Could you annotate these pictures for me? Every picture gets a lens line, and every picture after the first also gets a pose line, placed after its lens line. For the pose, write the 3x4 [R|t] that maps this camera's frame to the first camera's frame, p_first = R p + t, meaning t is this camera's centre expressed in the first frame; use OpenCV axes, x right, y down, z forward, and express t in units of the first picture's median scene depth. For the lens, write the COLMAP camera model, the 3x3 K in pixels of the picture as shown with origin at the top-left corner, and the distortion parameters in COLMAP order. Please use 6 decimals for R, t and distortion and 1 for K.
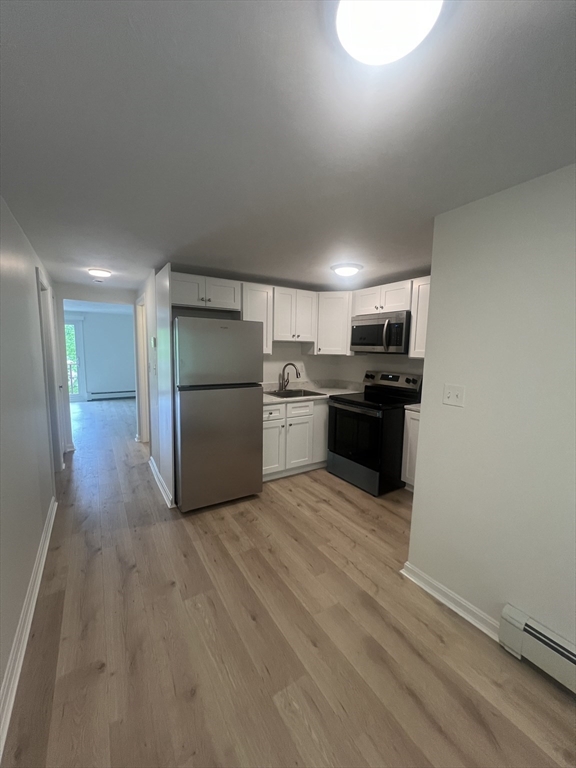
lens RADIAL K [[307.5, 0, 289.3], [0, 307.5, 382.4], [0, 0, 1]] dist [-0.001601, 0.000966]
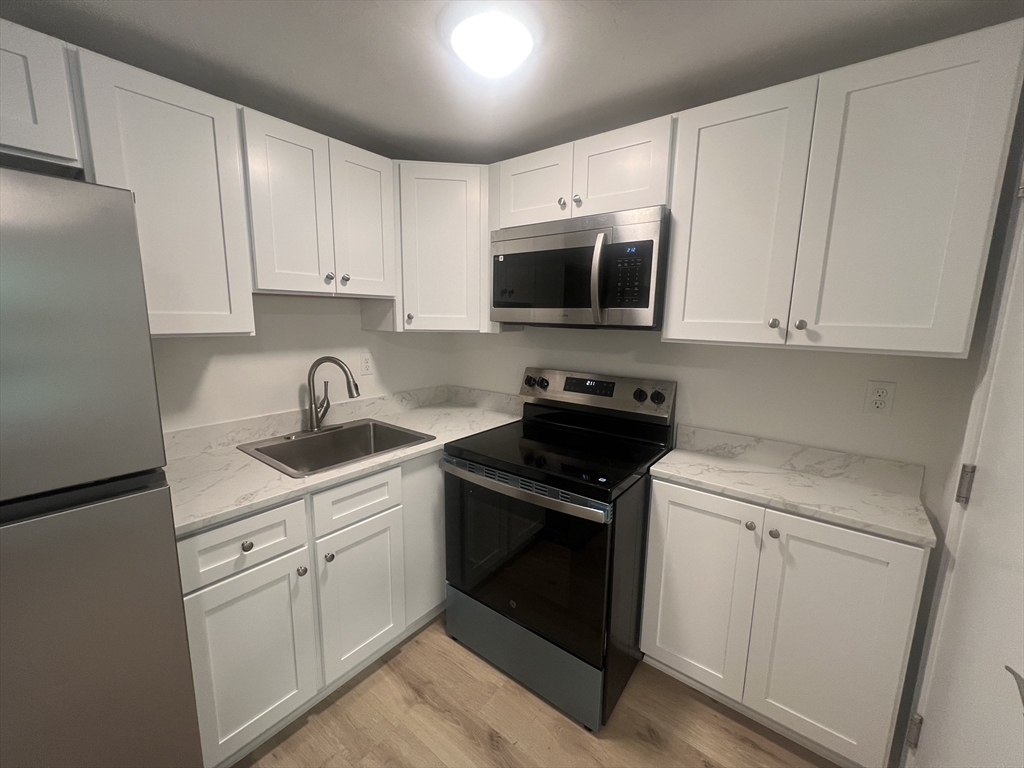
lens RADIAL K [[410.0, 0, 511.2], [0, 410.0, 384.7], [0, 0, 1]] dist [-0.001601, 0.000966]
pose [[0.942727, -0.059159, 0.328276, 0.055110], [0.039019, 0.996949, 0.067610, -0.065338], [-0.331275, -0.050929, 0.942159, 0.578101]]
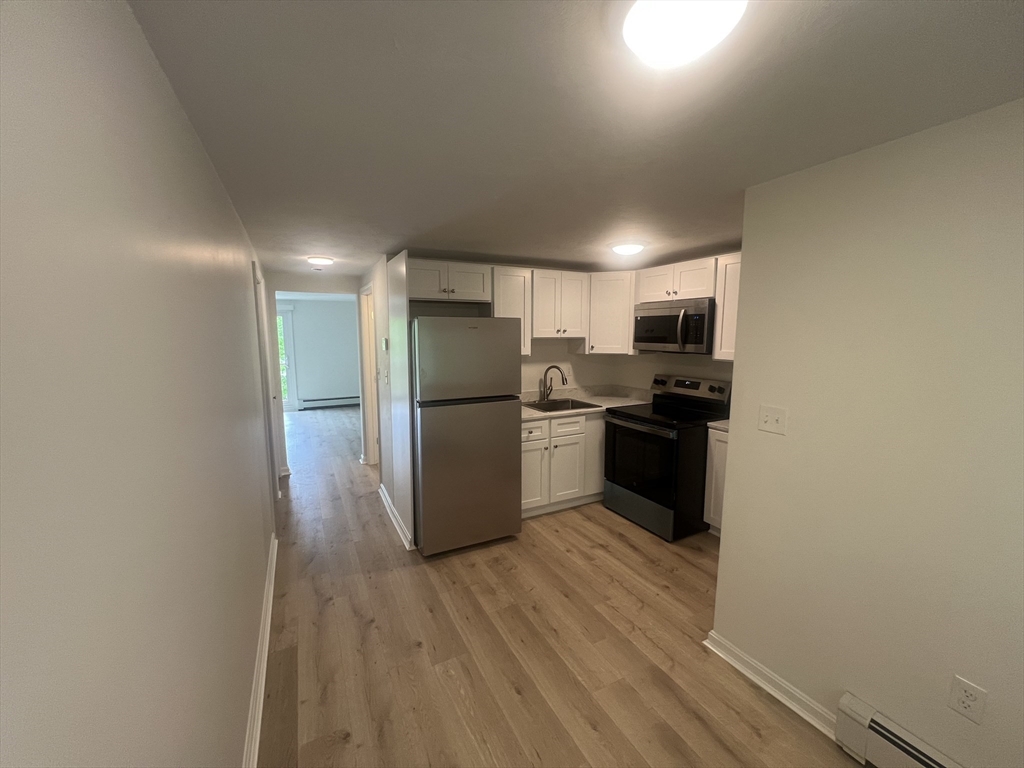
lens RADIAL K [[410.0, 0, 511.2], [0, 410.0, 380.6], [0, 0, 1]] dist [-0.001601, 0.000966]
pose [[0.995970, -0.008813, -0.089258, -0.014932], [0.009015, 0.999958, 0.001862, -0.033887], [0.089238, -0.002660, 0.996007, -0.046617]]
